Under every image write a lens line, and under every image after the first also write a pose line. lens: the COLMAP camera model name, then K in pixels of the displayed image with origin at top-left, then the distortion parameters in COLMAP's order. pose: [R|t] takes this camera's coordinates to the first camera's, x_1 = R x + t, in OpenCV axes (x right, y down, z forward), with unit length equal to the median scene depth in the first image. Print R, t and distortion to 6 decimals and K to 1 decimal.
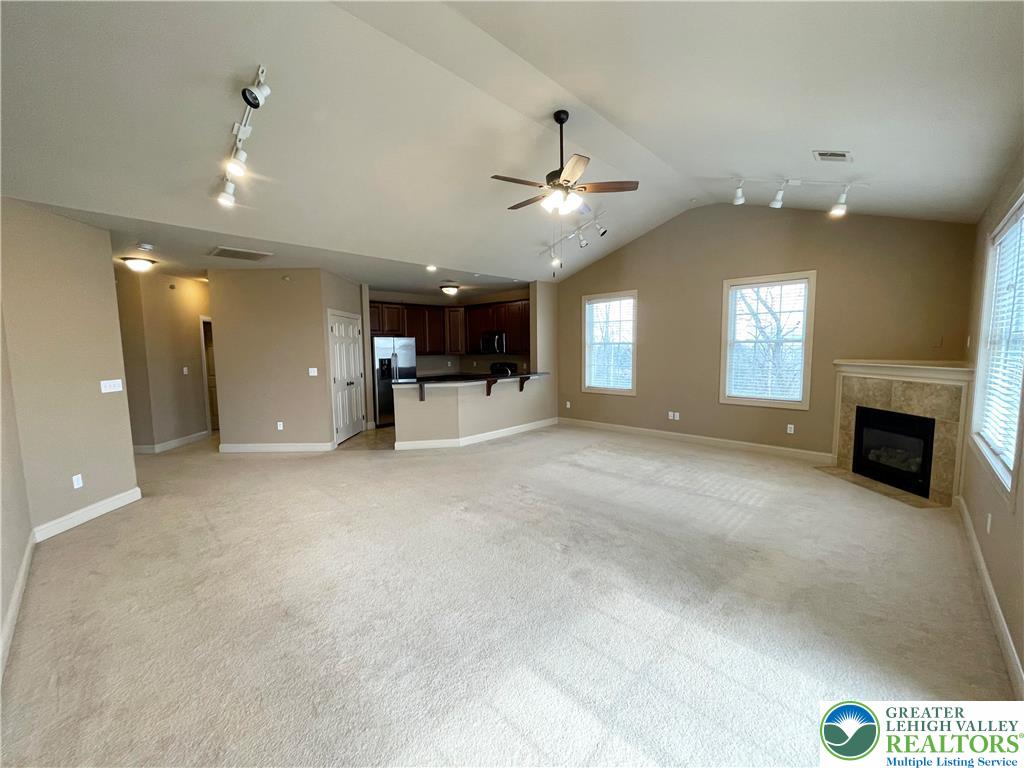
lens RADIAL K [[411.2, 0, 513.0], [0, 411.2, 384.1], [0, 0, 1]] dist [0.000001, 0.000017]
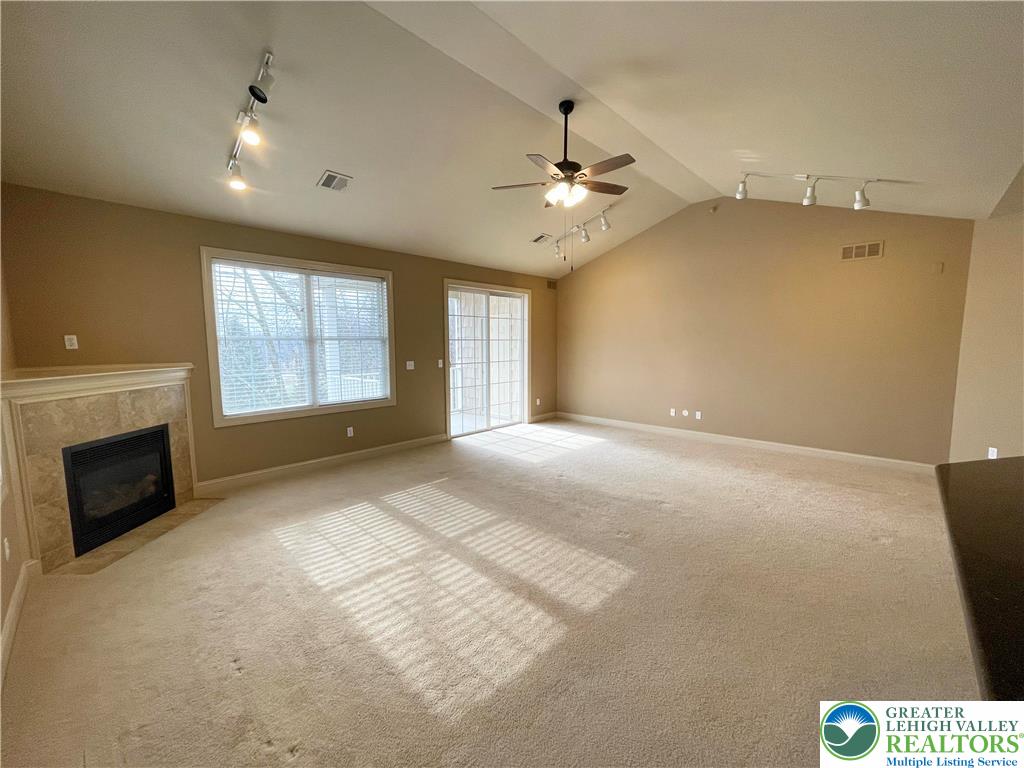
lens RADIAL K [[411.2, 0, 513.0], [0, 411.2, 384.1], [0, 0, 1]] dist [0.000001, 0.000017]
pose [[-0.999862, 0.015496, 0.006061, 0.156497], [0.016376, 0.980976, 0.193438, -0.119909], [-0.002948, 0.193511, -0.981094, 1.319654]]
